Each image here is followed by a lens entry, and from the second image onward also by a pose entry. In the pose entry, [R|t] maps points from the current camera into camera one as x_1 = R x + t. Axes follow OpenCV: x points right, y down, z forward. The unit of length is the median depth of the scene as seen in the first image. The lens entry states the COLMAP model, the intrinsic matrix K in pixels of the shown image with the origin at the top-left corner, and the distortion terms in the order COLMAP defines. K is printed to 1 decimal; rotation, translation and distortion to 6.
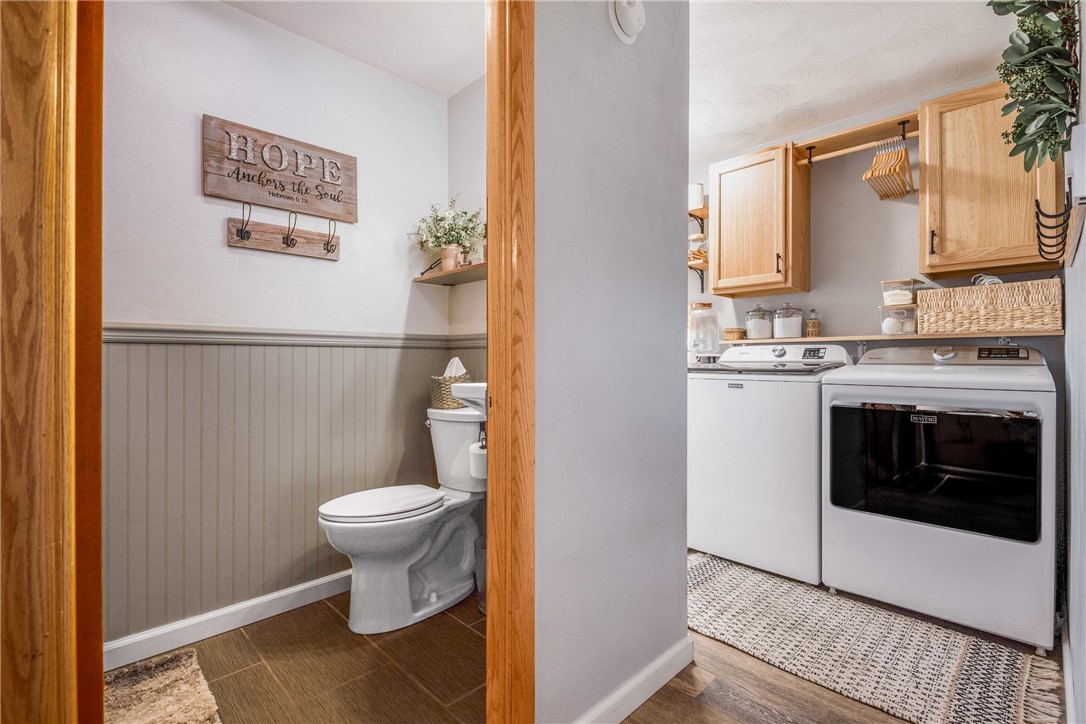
lens RADIAL K [[501.7, 0, 542.5], [0, 501.7, 358.3], [0, 0, 1]] dist [-0.062057, 0.021268]
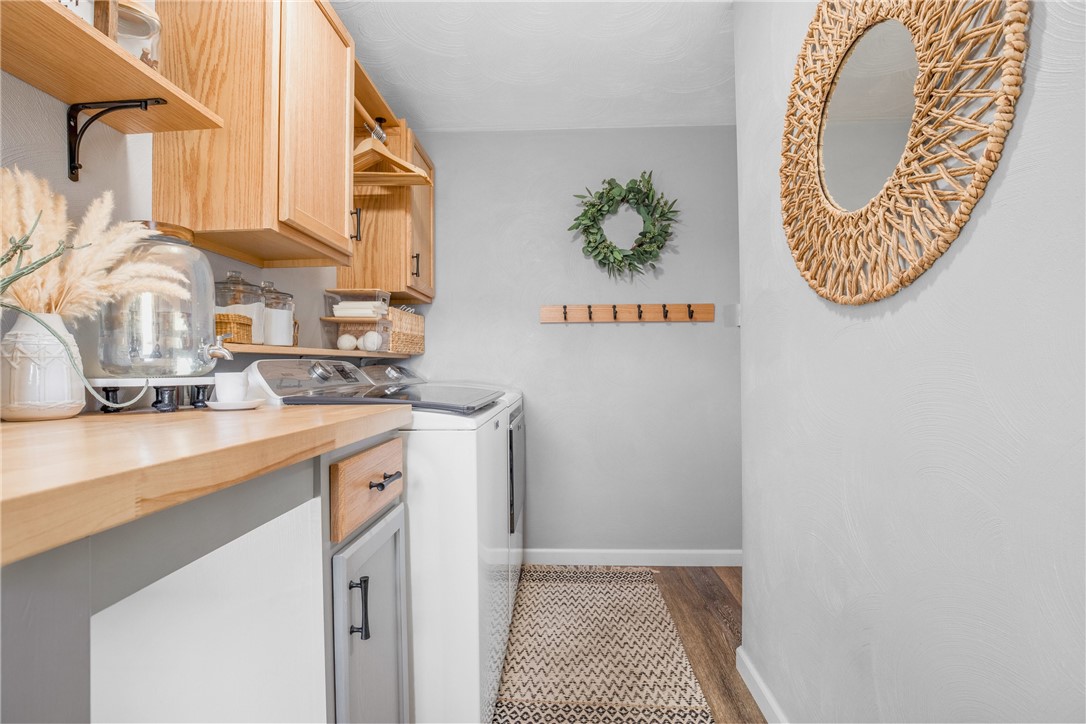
lens RADIAL K [[501.7, 0, 542.5], [0, 501.7, 358.3], [0, 0, 1]] dist [-0.062057, 0.021268]
pose [[-0.669342, 0.005260, 0.742935, -0.110024], [0.008264, 0.999966, 0.000365, -0.024635], [-0.742908, 0.006384, -0.669363, 1.167740]]
